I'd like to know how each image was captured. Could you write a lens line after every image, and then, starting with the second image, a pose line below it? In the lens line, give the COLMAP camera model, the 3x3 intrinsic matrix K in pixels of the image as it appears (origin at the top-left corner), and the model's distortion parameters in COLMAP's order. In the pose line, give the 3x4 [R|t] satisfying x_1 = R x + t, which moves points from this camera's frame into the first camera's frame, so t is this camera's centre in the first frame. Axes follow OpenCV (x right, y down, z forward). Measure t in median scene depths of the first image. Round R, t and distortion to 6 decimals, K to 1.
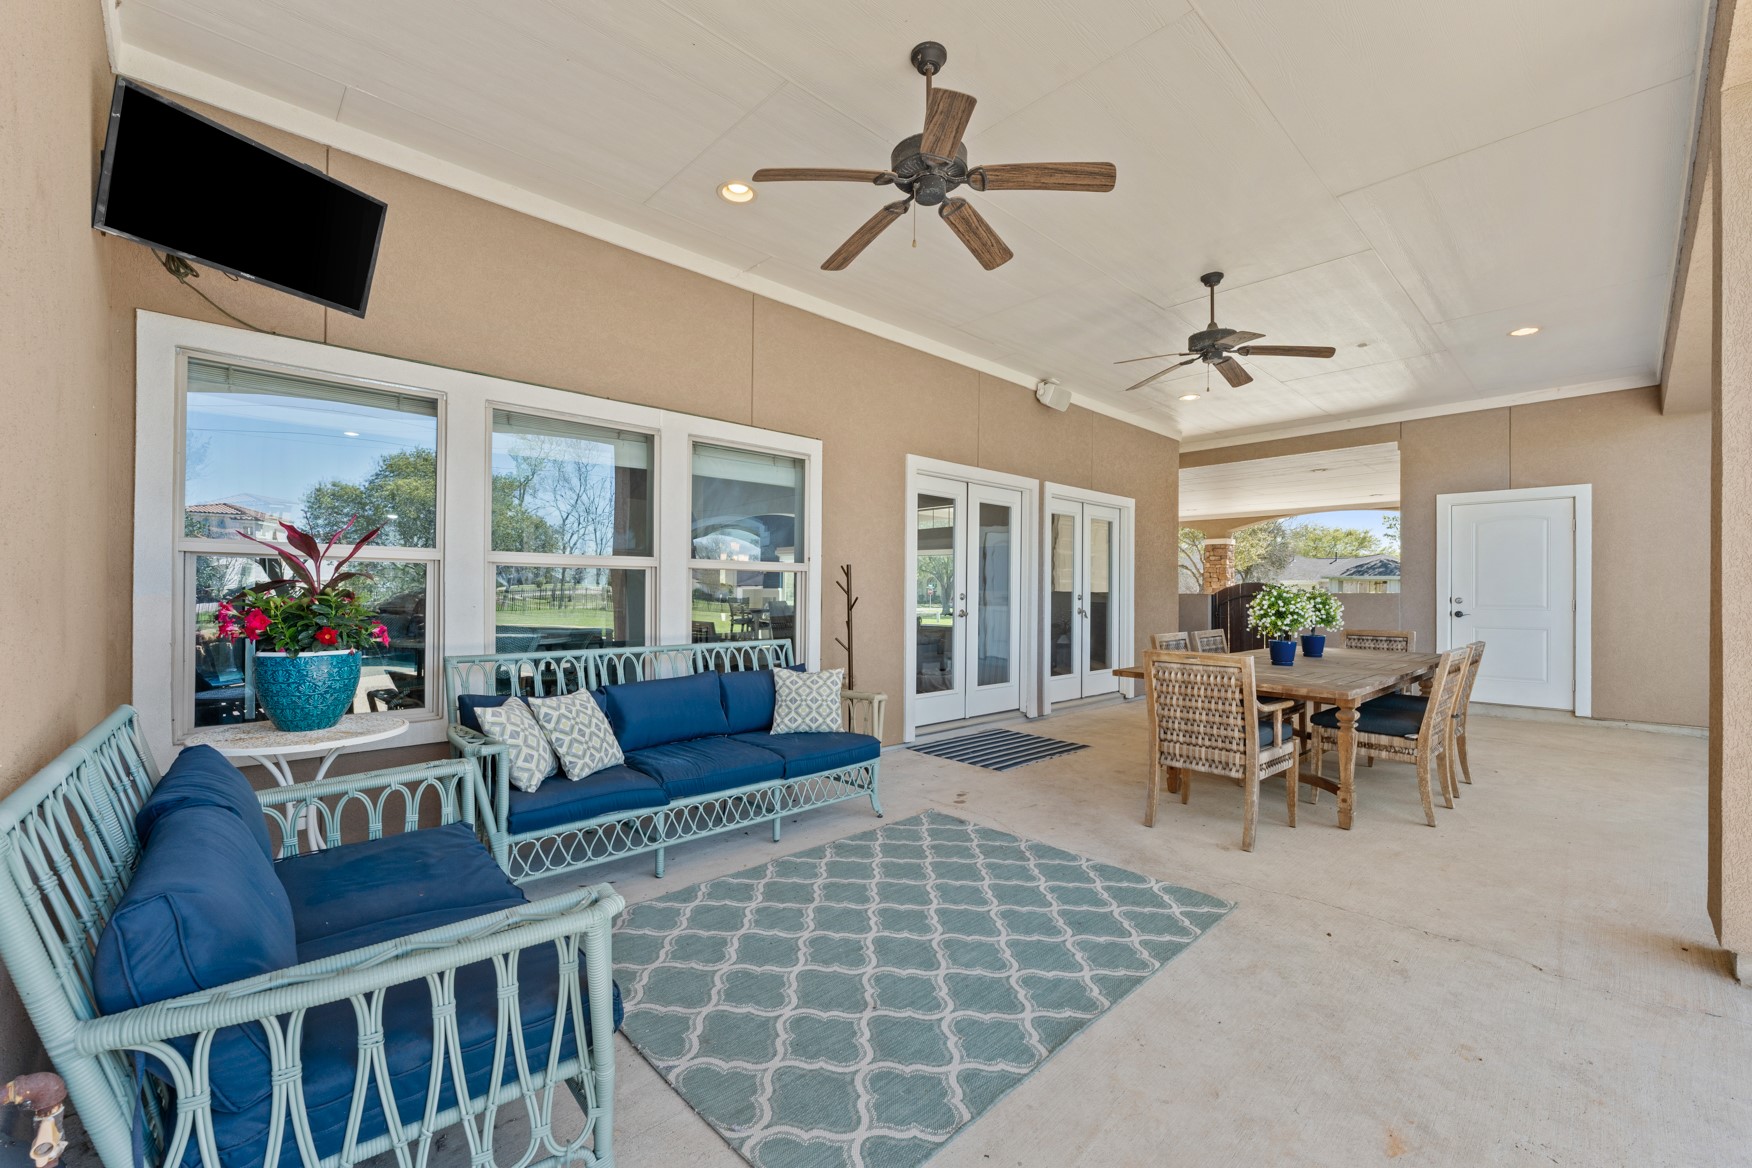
lens RADIAL K [[703.4, 0, 875.3], [0, 703.4, 589.3], [0, 0, 1]] dist [0.000126, 0.000042]
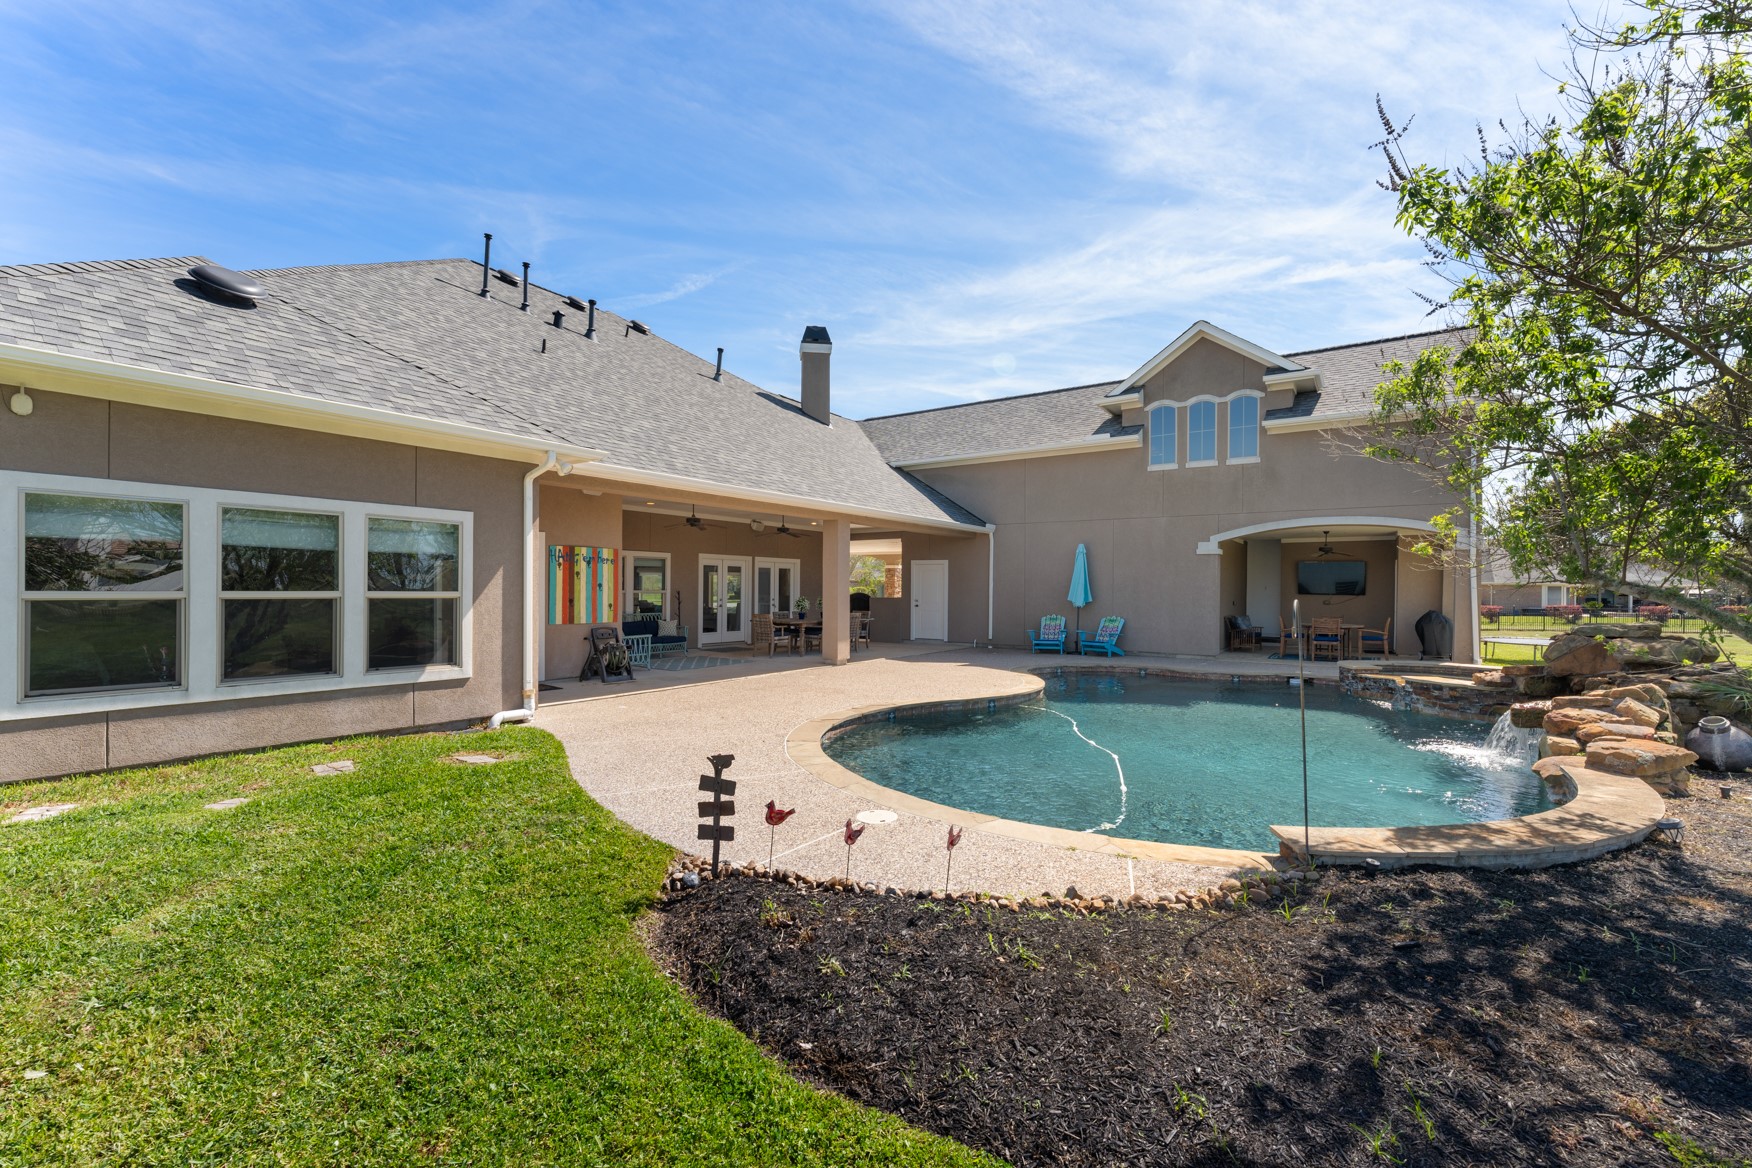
lens RADIAL K [[755.6, 0, 878.0], [0, 755.6, 581.0], [0, 0, 1]] dist [-0.000215, 0.000410]
pose [[0.977261, 0.006291, 0.211947, 0.099645], [-0.005670, 0.999978, -0.003536, -0.057352], [-0.211964, 0.002254, 0.977275, -2.151386]]
